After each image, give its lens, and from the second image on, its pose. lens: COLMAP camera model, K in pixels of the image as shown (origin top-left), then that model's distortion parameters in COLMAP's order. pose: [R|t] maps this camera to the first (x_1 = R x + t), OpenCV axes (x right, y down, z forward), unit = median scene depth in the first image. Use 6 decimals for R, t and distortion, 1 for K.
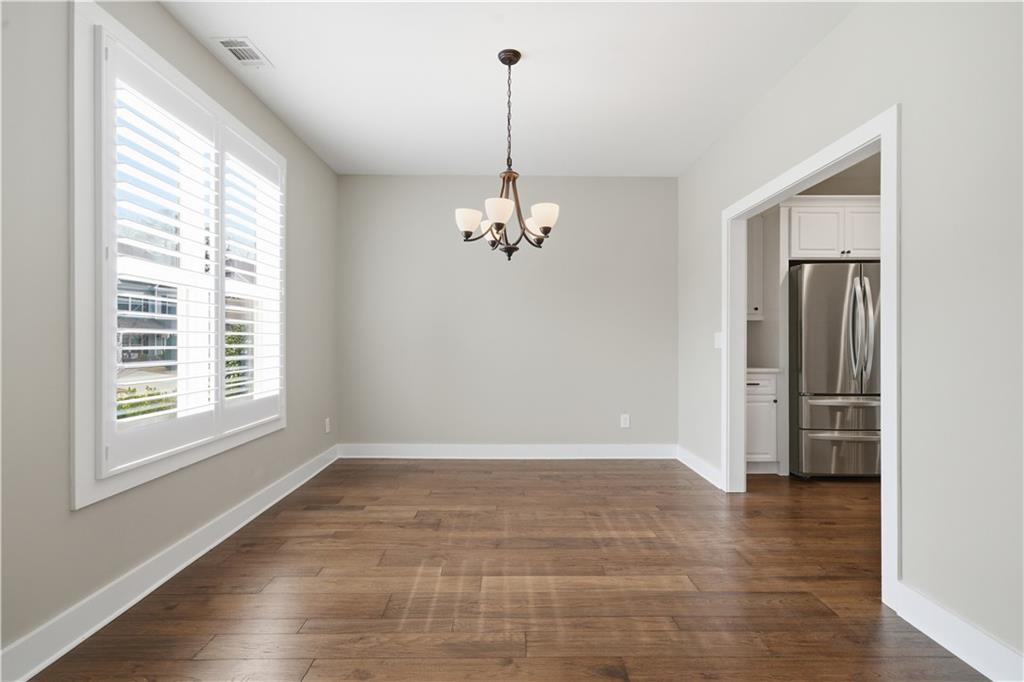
lens RADIAL K [[495.3, 0, 512.9], [0, 495.3, 337.3], [0, 0, 1]] dist [-0.012855, 0.008449]
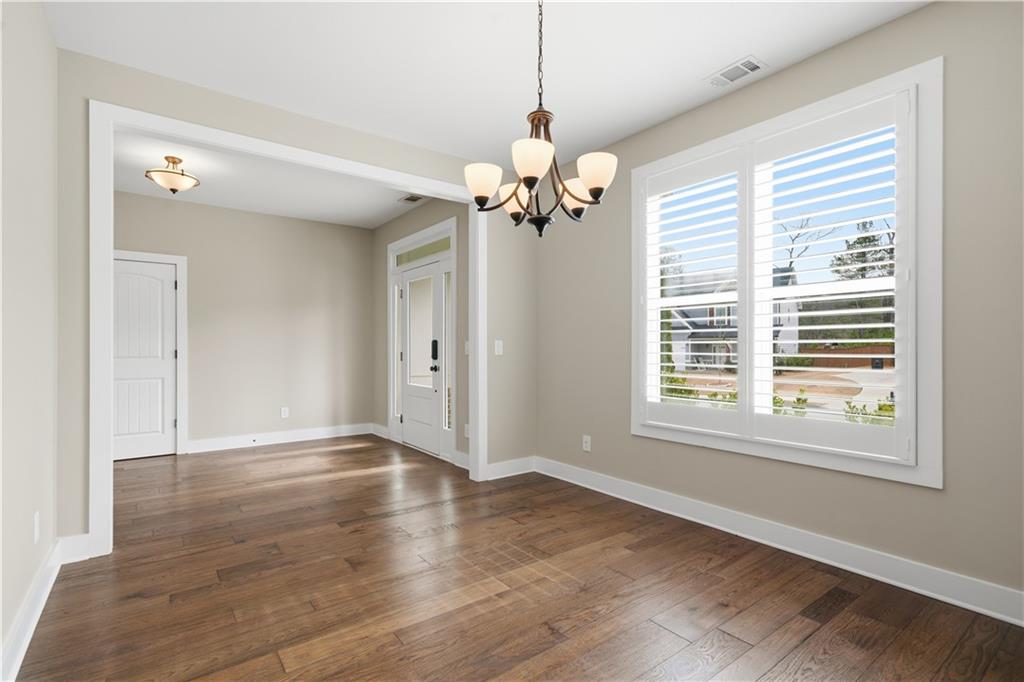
lens RADIAL K [[495.3, 0, 503.6], [0, 495.3, 346.2], [0, 0, 1]] dist [-0.012855, 0.008449]
pose [[-0.820478, -0.003216, -0.571669, 0.509193], [0.002081, 0.999961, -0.008612, 0.011313], [0.571675, -0.008256, -0.820439, 1.785633]]
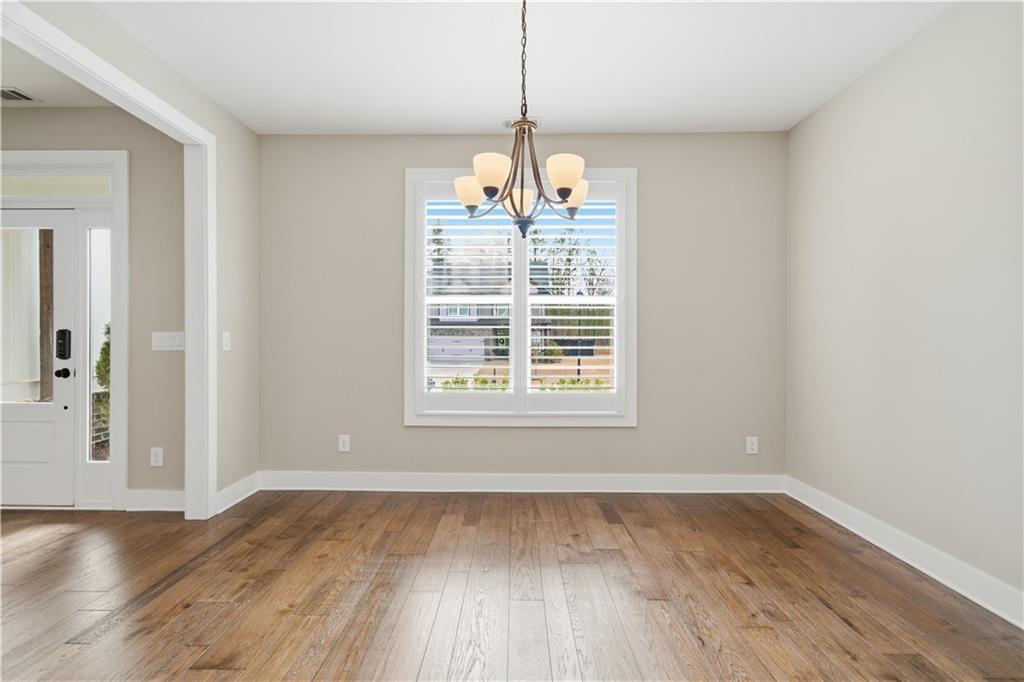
lens RADIAL K [[495.3, 0, 512.1], [0, 495.3, 340.9], [0, 0, 1]] dist [-0.012855, 0.008449]
pose [[-0.027512, -0.003072, -0.999617, 0.871097], [0.002492, 0.999992, -0.003142, 0.007571], [0.999618, -0.002577, -0.027504, 1.146828]]
